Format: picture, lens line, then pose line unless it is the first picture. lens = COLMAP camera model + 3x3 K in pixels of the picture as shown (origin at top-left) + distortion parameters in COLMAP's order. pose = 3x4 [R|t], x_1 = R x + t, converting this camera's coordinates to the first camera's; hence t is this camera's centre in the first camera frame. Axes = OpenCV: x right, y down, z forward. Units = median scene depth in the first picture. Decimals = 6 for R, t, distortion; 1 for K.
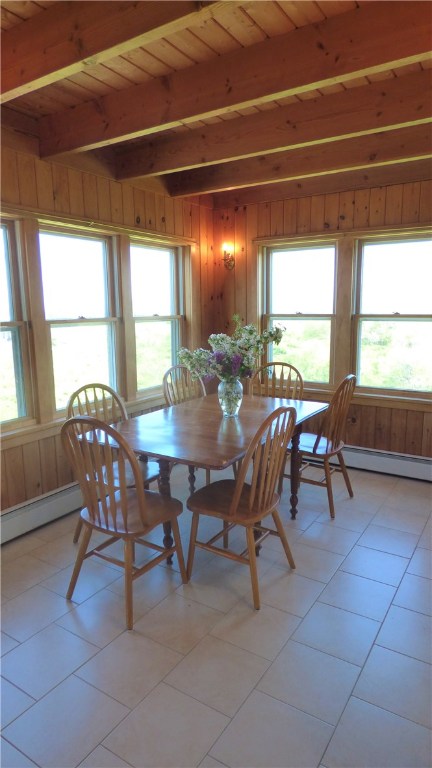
lens RADIAL K [[462.6, 0, 216.6], [0, 462.6, 384.8], [0, 0, 1]] dist [0.005955, 0.005098]
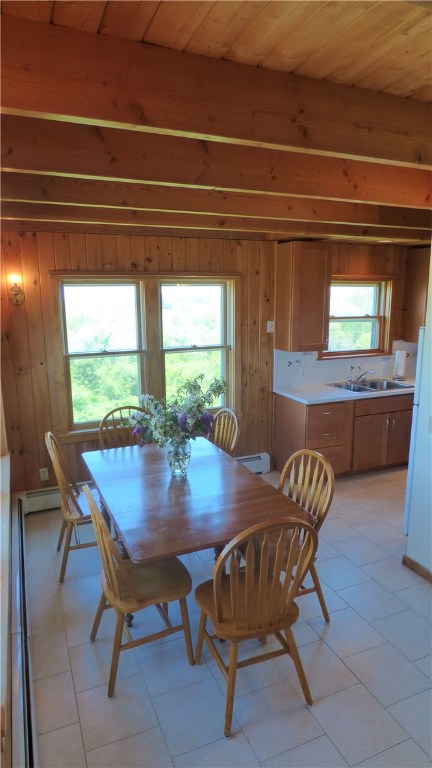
lens RADIAL K [[462.6, 0, 215.3], [0, 462.6, 385.1], [0, 0, 1]] dist [0.005955, 0.005098]
pose [[0.545767, -0.163506, 0.821830, -0.548096], [0.151093, 0.983904, 0.095413, -0.154173], [-0.824202, 0.072099, 0.561687, 0.293314]]
